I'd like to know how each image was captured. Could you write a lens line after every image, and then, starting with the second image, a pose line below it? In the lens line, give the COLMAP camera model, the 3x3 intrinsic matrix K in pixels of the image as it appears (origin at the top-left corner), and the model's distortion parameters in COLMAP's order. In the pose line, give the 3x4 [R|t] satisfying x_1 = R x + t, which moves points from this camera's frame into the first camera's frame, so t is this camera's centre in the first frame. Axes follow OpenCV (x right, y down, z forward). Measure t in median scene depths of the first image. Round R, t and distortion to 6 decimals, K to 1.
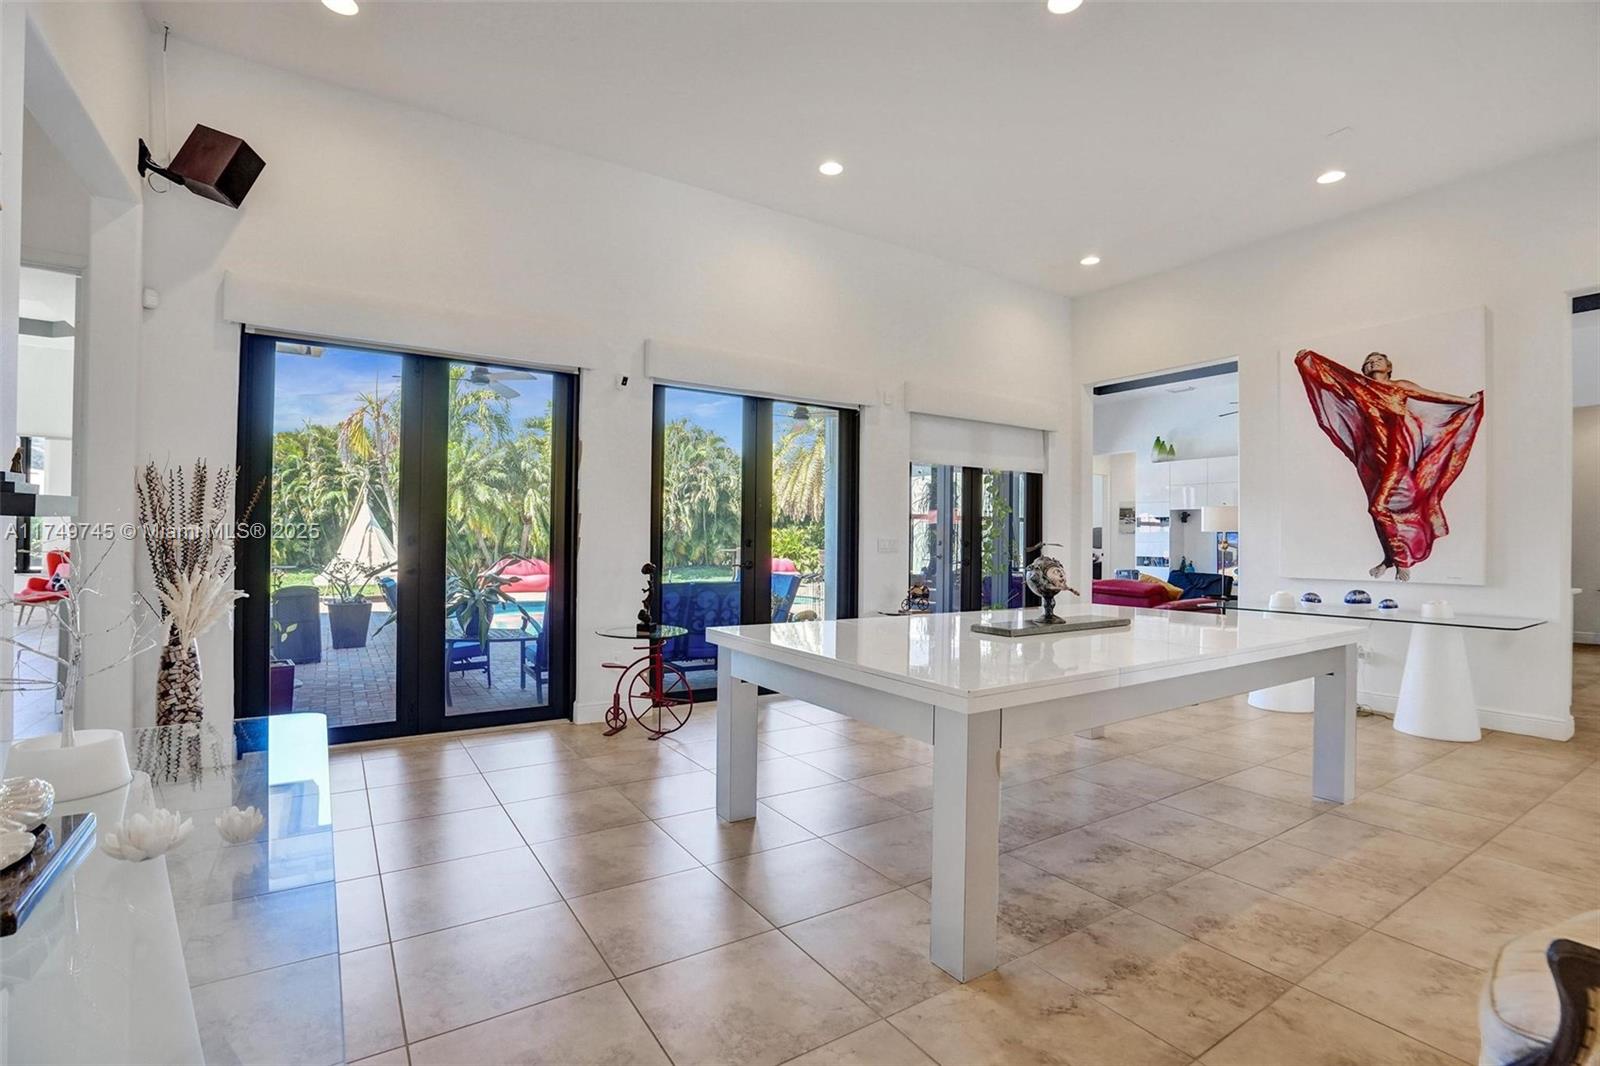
lens RADIAL K [[728.8, 0, 787.5], [0, 728.8, 538.1], [0, 0, 1]] dist [-0.040180, 0.001897]
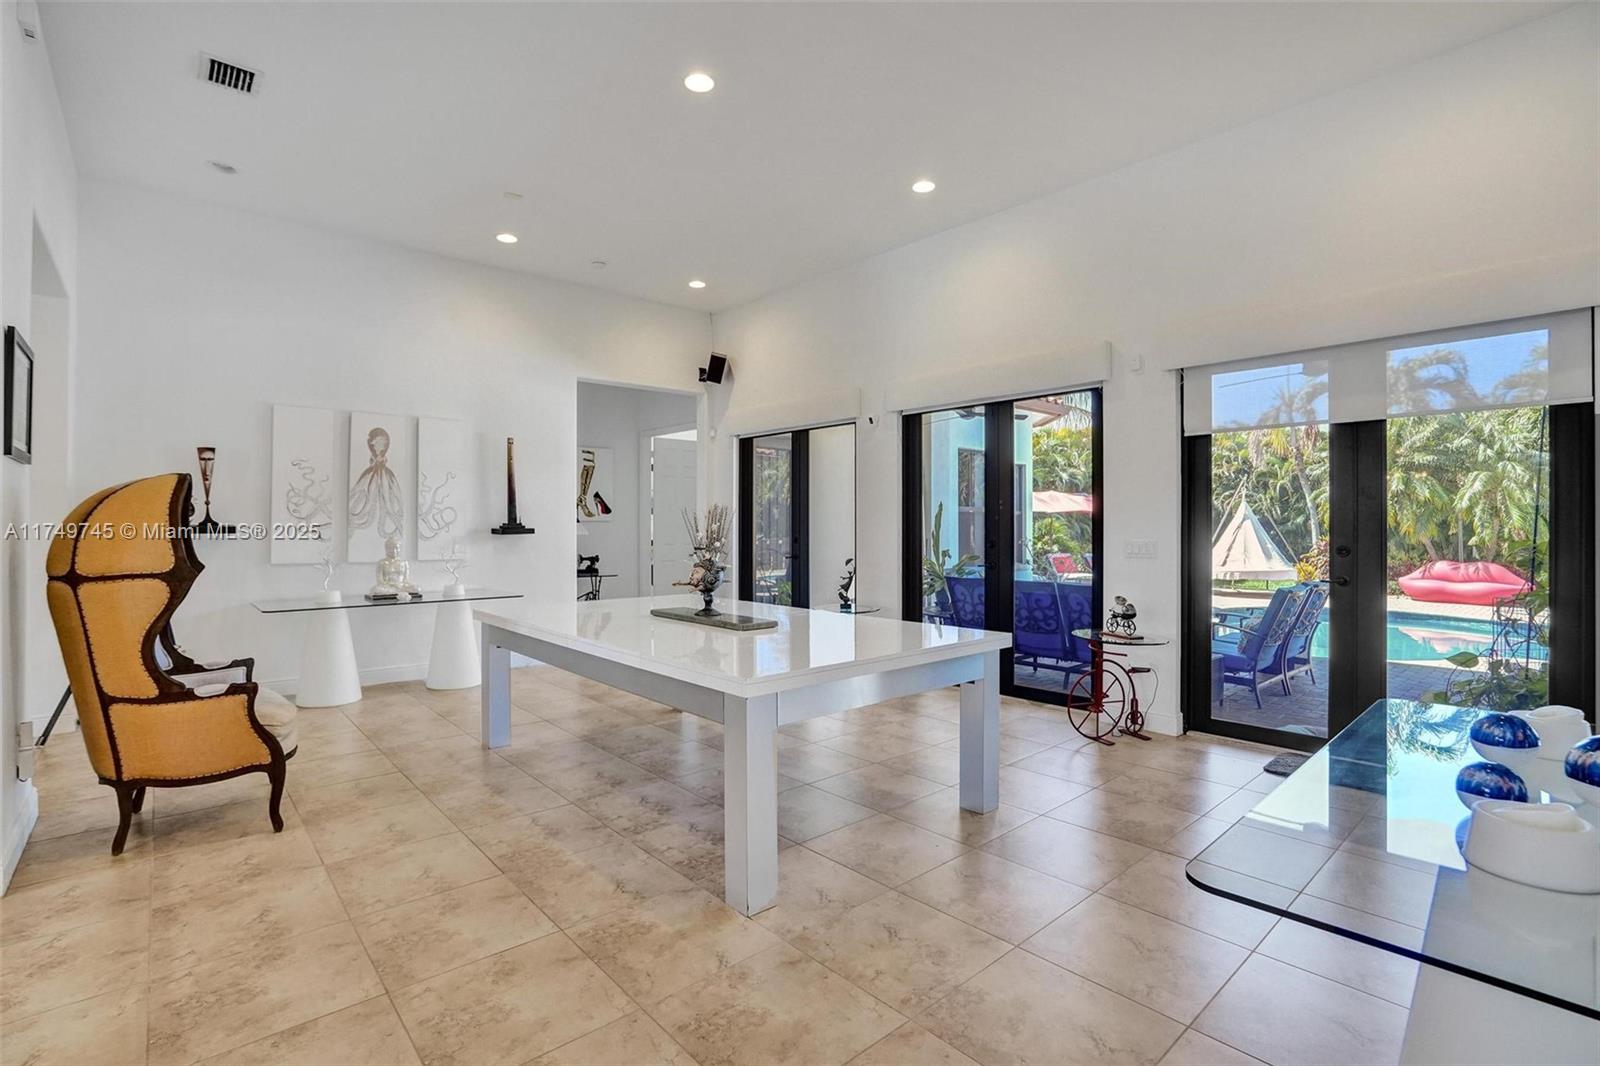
lens RADIAL K [[728.8, 0, 785.7], [0, 728.8, 532.6], [0, 0, 1]] dist [-0.040180, 0.001897]
pose [[0.152484, -0.006381, -0.988285, 1.825659], [0.013356, 0.999901, -0.004395, -0.016598], [0.988216, -0.012530, 0.152554, 1.111729]]
